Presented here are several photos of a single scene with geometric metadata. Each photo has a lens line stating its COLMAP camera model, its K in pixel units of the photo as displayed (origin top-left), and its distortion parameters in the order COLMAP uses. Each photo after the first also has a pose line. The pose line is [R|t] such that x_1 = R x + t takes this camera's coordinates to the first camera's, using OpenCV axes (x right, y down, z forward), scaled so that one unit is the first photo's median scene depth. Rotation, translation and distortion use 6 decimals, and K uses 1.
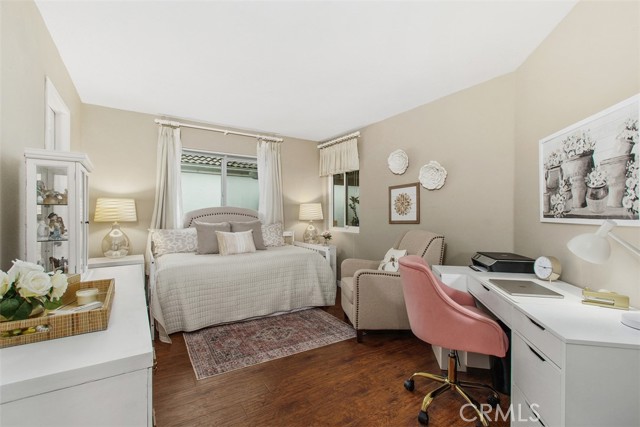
lens RADIAL K [[290.7, 0, 319.8], [0, 290.7, 214.0], [0, 0, 1]] dist [-0.000662, -0.000761]
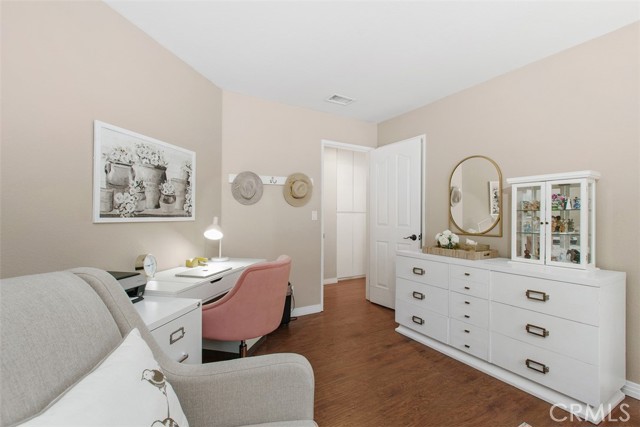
lens RADIAL K [[290.7, 0, 320.5], [0, 290.7, 214.9], [0, 0, 1]] dist [-0.000662, -0.000761]
pose [[-0.999484, -0.007480, 0.031233, 0.147464], [-0.007587, 0.999966, -0.003305, 0.004290], [-0.031207, -0.003540, -0.999507, 2.210234]]
